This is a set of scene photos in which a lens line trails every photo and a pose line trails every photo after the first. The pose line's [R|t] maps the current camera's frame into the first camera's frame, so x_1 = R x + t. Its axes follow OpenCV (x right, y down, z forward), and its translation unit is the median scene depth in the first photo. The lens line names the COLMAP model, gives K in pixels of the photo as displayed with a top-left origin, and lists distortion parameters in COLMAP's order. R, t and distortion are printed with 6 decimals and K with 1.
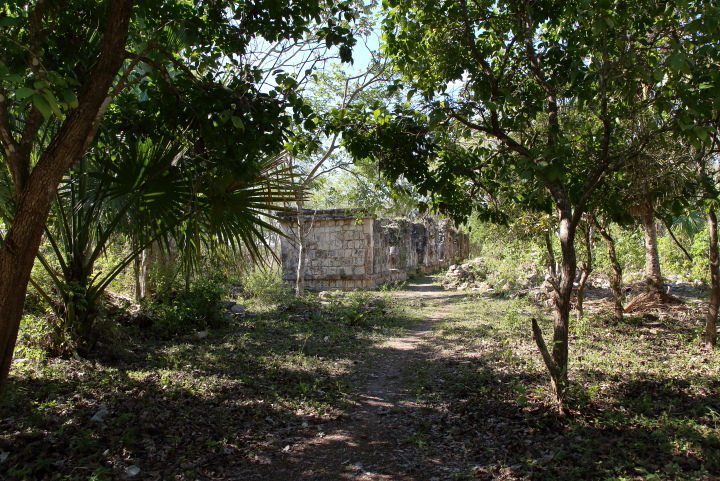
lens RADIAL K [[502.9, 0, 360.0], [0, 502.9, 240.5], [0, 0, 1]] dist [0.007349, 0.002886]
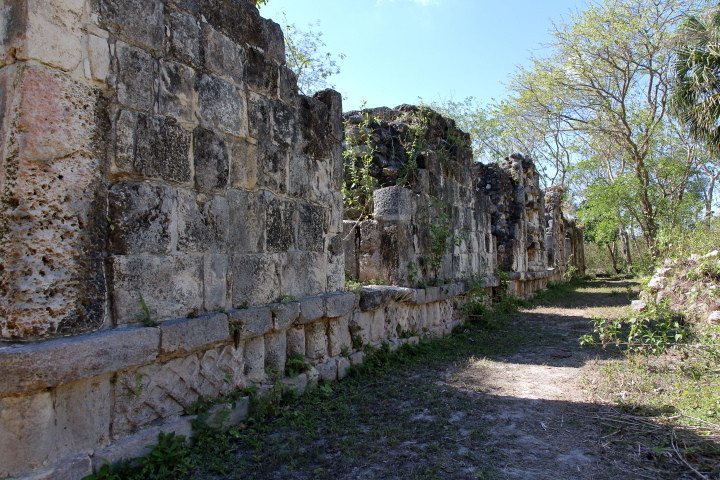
lens RADIAL K [[487.1, 0, 360.0], [0, 487.1, 240.0], [0, 0, 1]] dist [0.004055, -0.000885]
pose [[0.988573, -0.005493, -0.150646, 0.098846], [-0.000501, 0.999211, -0.039721, 0.050996], [0.150745, 0.039343, 0.987790, 0.890081]]
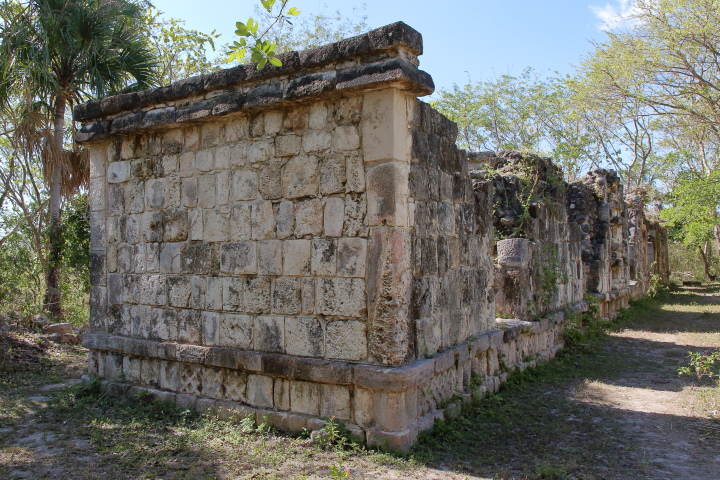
lens RADIAL K [[596.4, 0, 287.0], [0, 596.4, 230.1], [0, 0, 1]] dist [0.001858, 0.000948]
pose [[0.960019, 0.008521, -0.279807, 0.045197], [-0.015382, 0.999632, -0.022333, 0.019181], [0.279514, 0.025744, 0.959797, 0.736390]]
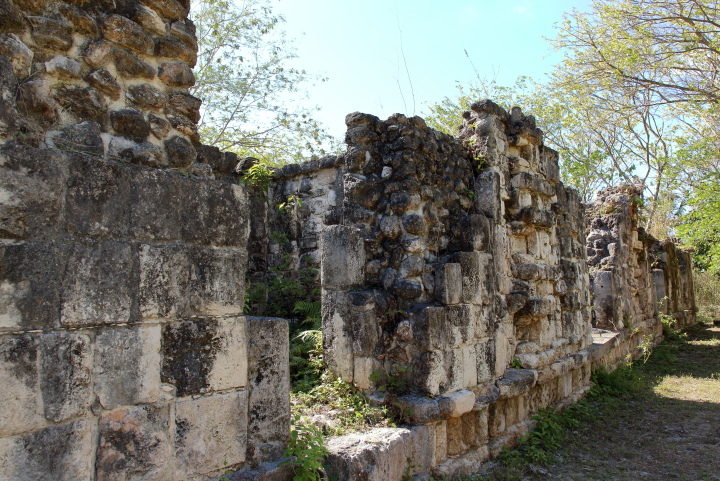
lens RADIAL K [[502.9, 0, 360.0], [0, 502.9, 240.5], [0, 0, 1]] dist [0.007349, 0.002886]
pose [[0.948972, -0.019353, -0.314766, 0.208636], [-0.004455, 0.997193, -0.074743, 0.020778], [0.315329, 0.072331, 0.946222, 1.199562]]
